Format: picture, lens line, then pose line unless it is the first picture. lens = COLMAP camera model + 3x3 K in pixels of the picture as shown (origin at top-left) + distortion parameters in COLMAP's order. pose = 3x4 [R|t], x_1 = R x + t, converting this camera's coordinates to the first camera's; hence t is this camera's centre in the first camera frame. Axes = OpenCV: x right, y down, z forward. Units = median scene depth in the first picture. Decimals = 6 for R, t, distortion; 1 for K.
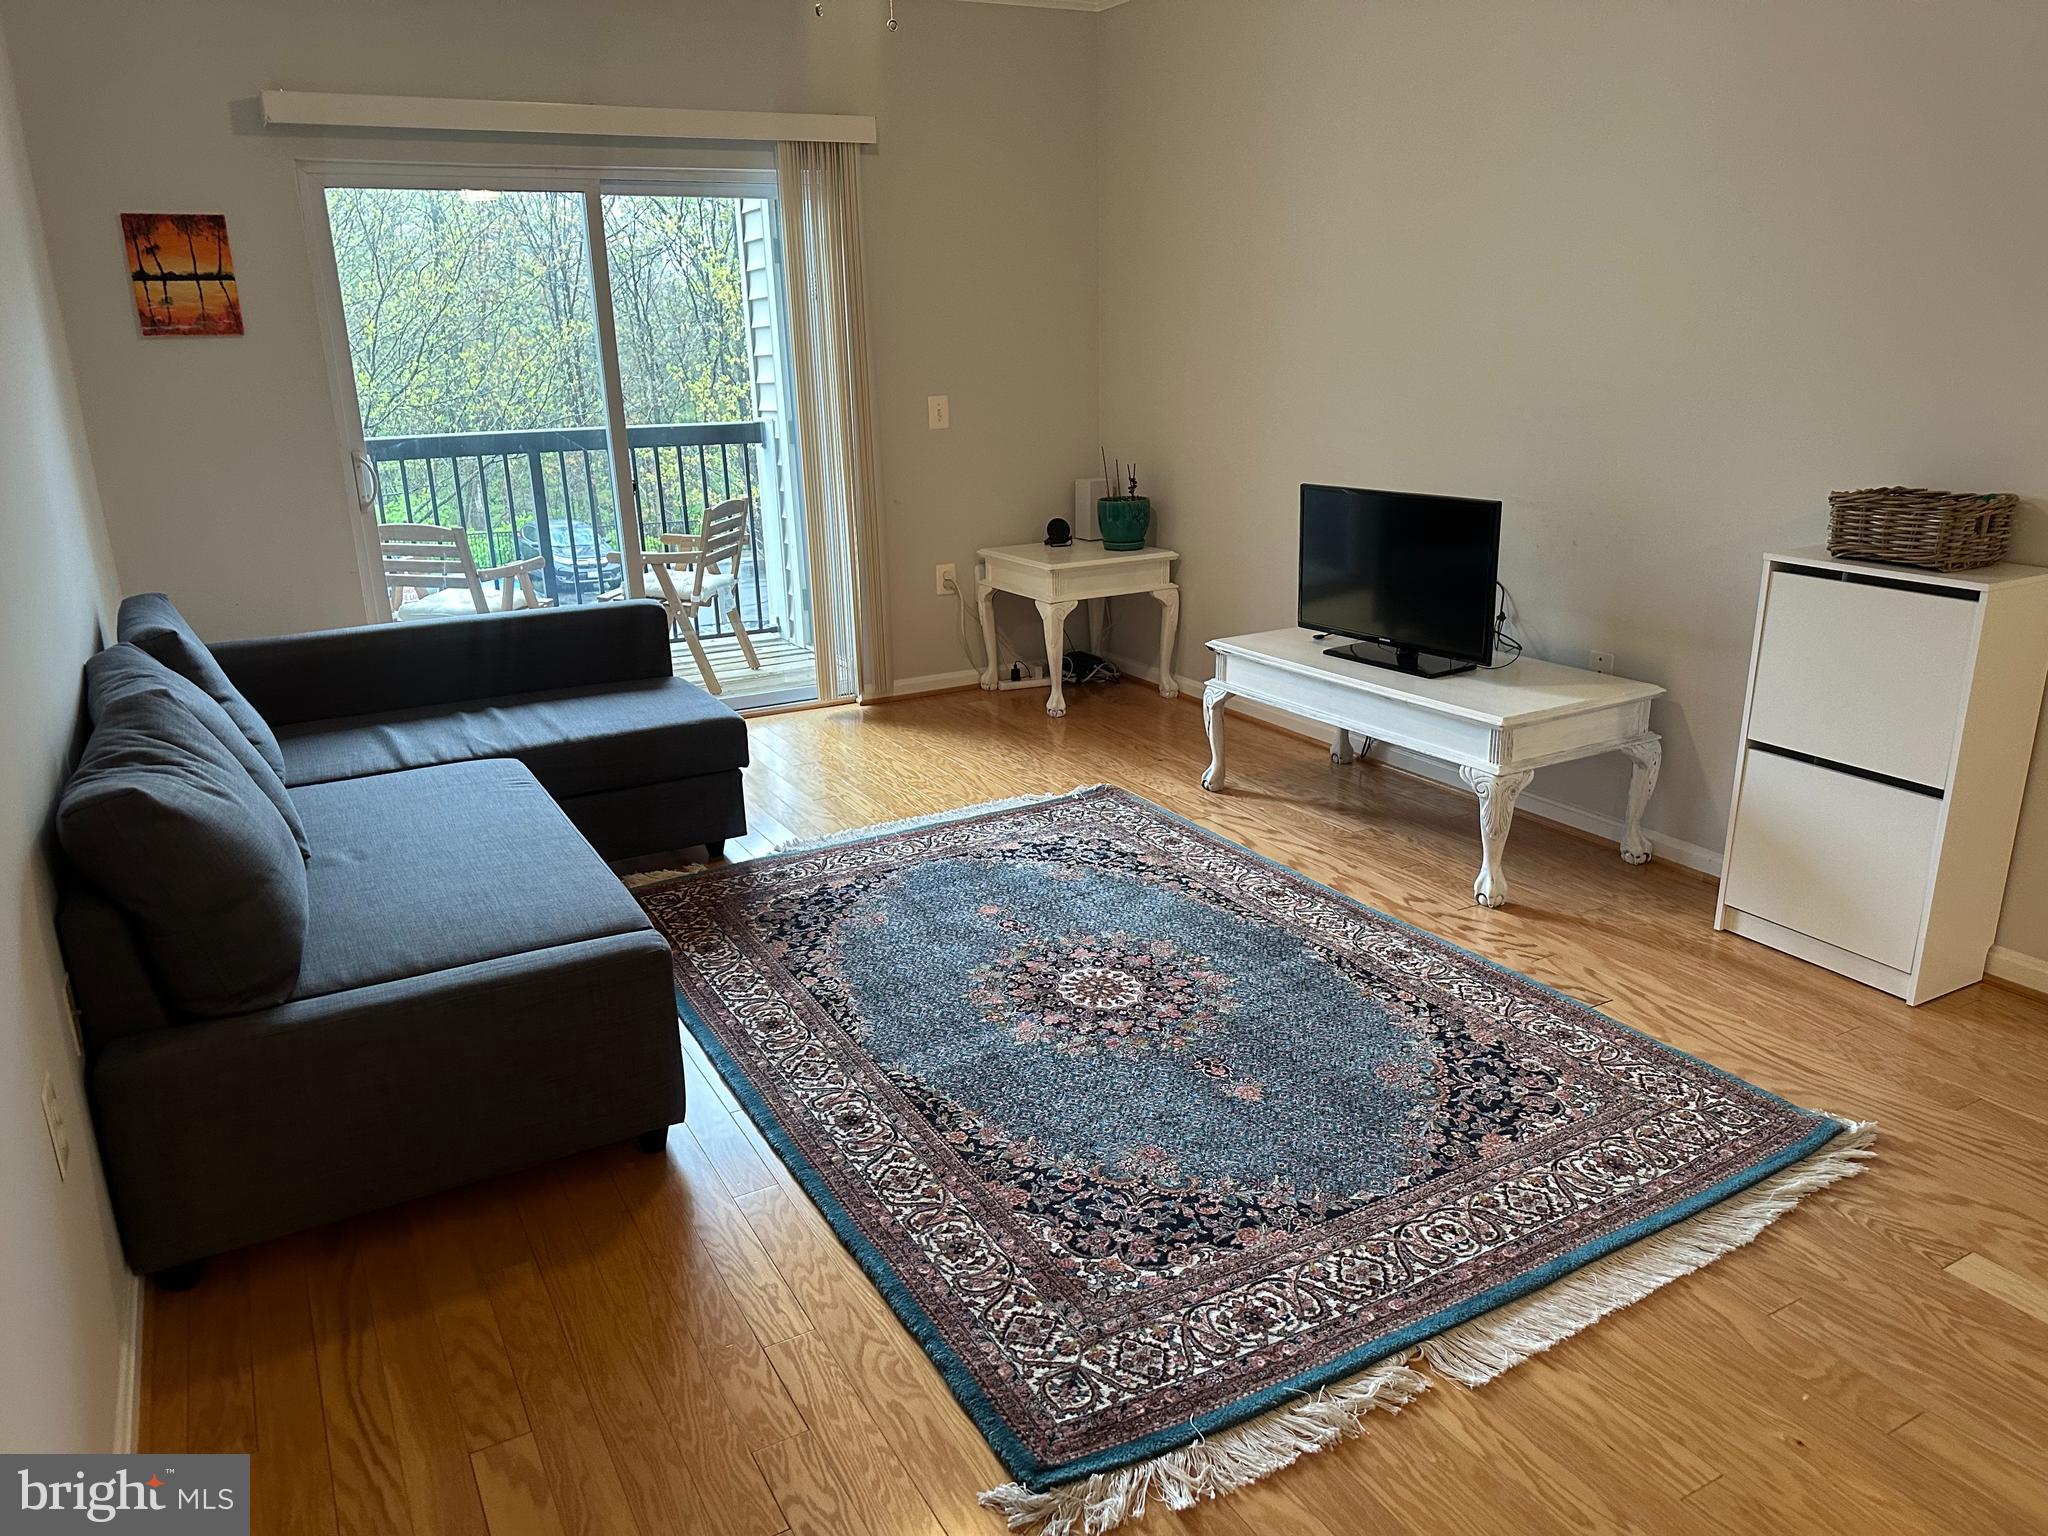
lens RADIAL K [[1455.9, 0, 1031.4], [0, 1455.9, 756.6], [0, 0, 1]] dist [0.049746, -0.054877]
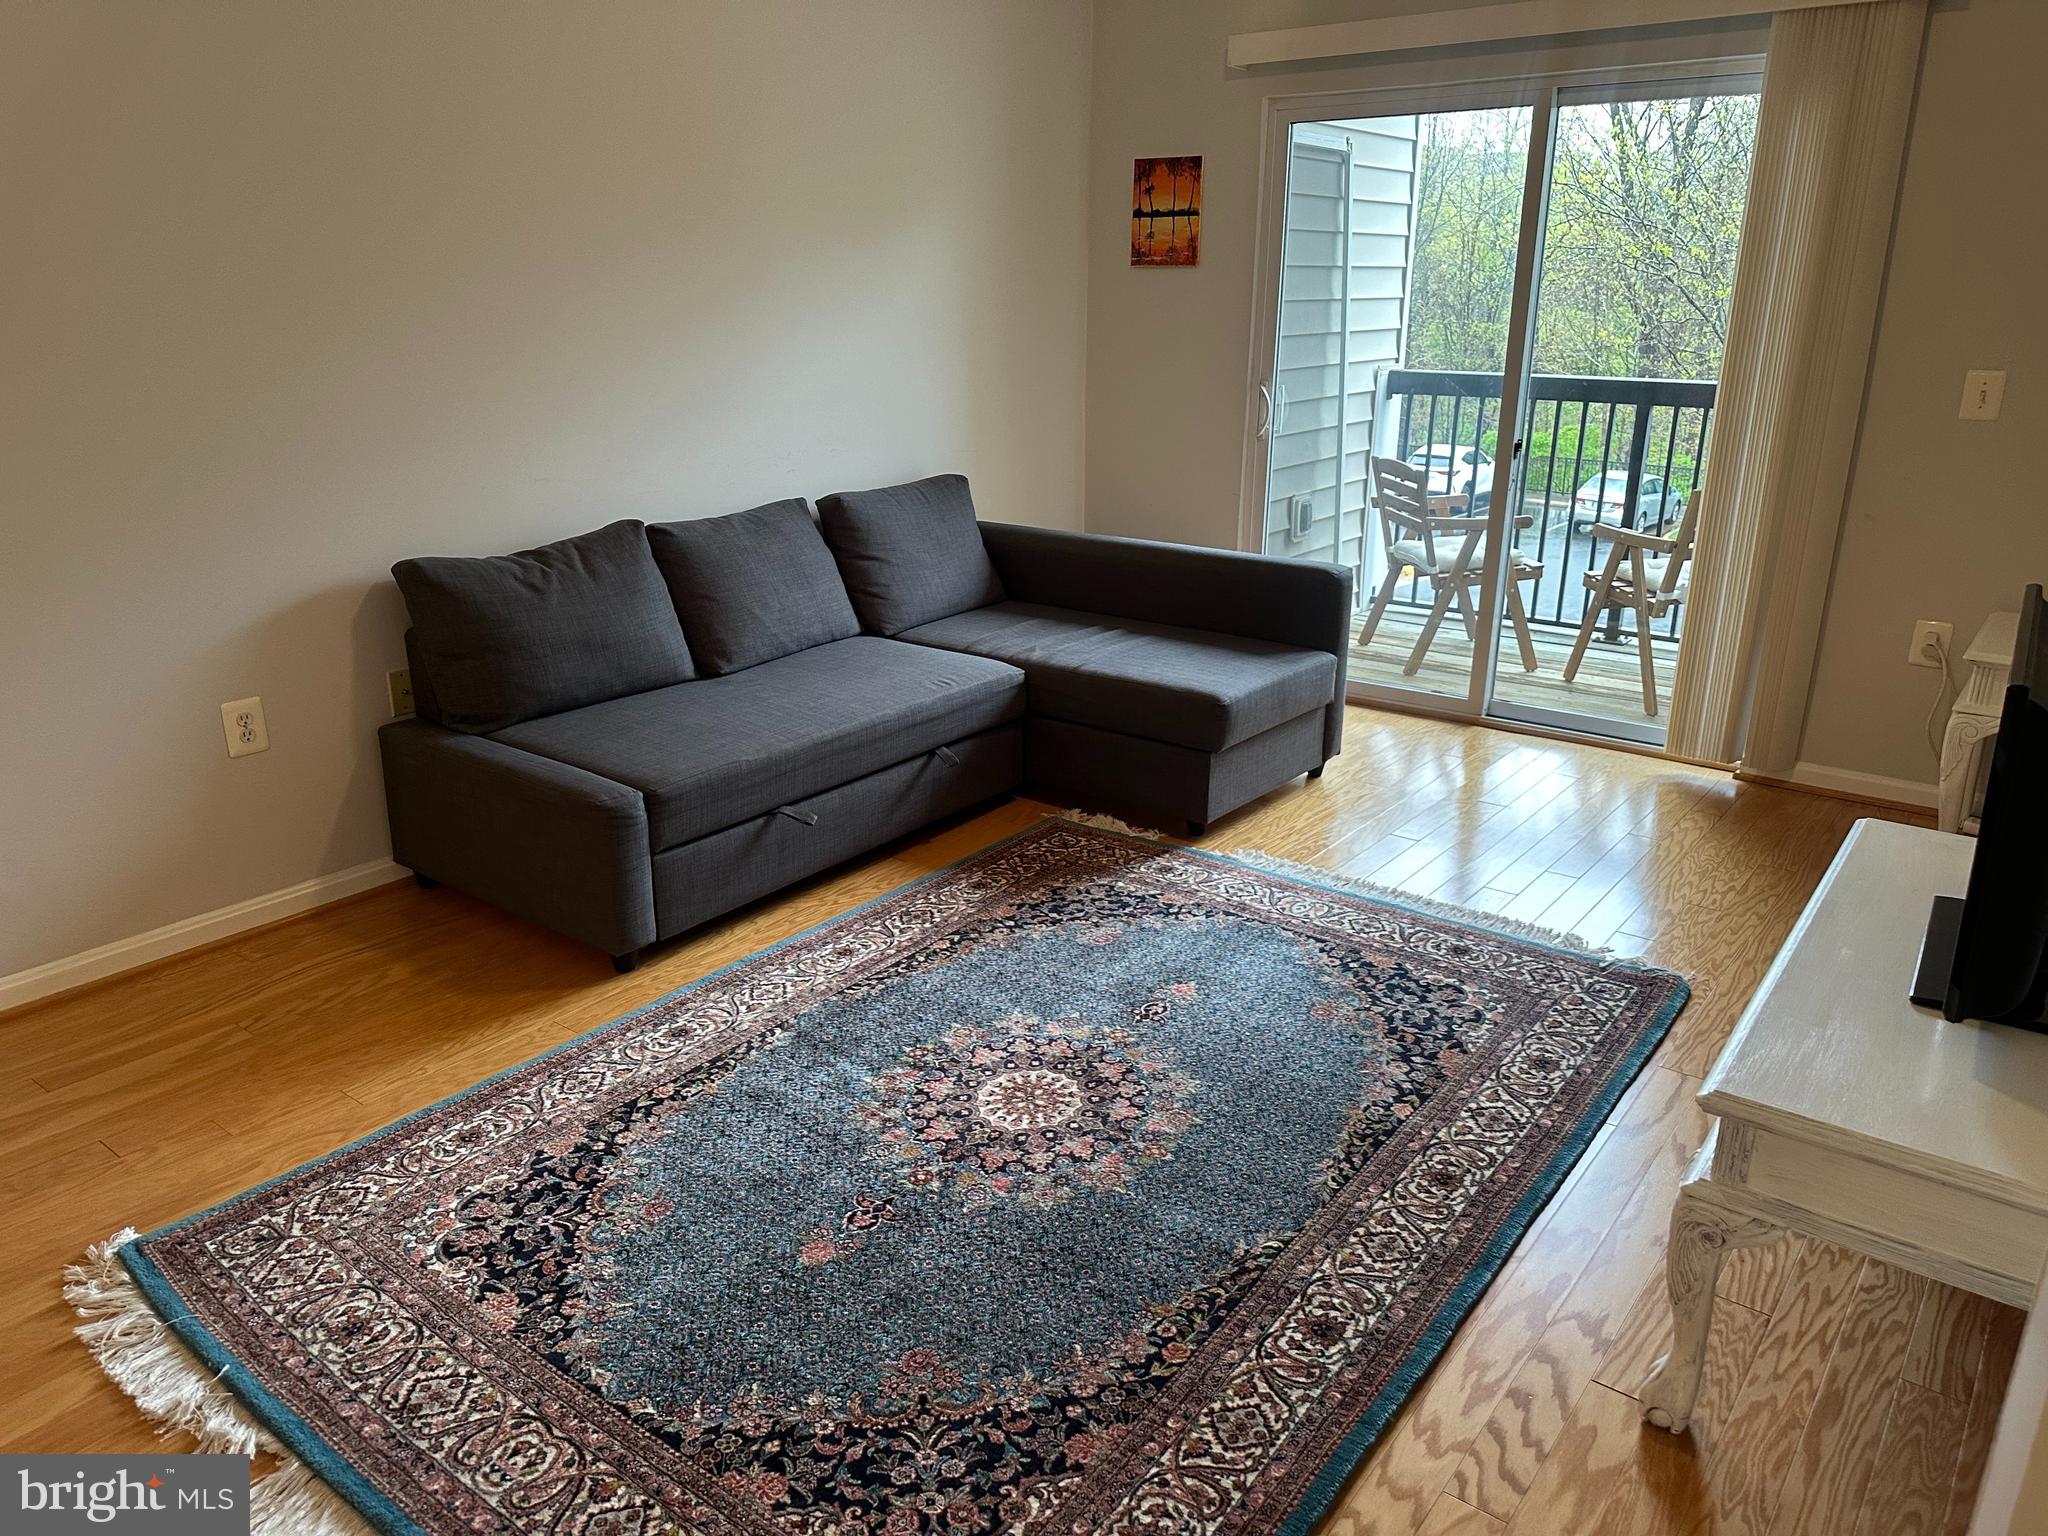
lens RADIAL K [[1455.9, 0, 1034.7], [0, 1455.9, 775.6], [0, 0, 1]] dist [0.049746, -0.054877]
pose [[0.387590, 0.325447, -0.862472, 0.516696], [-0.272147, 0.934302, 0.230251, -0.149151], [0.880744, 0.145476, 0.450696, 0.451543]]
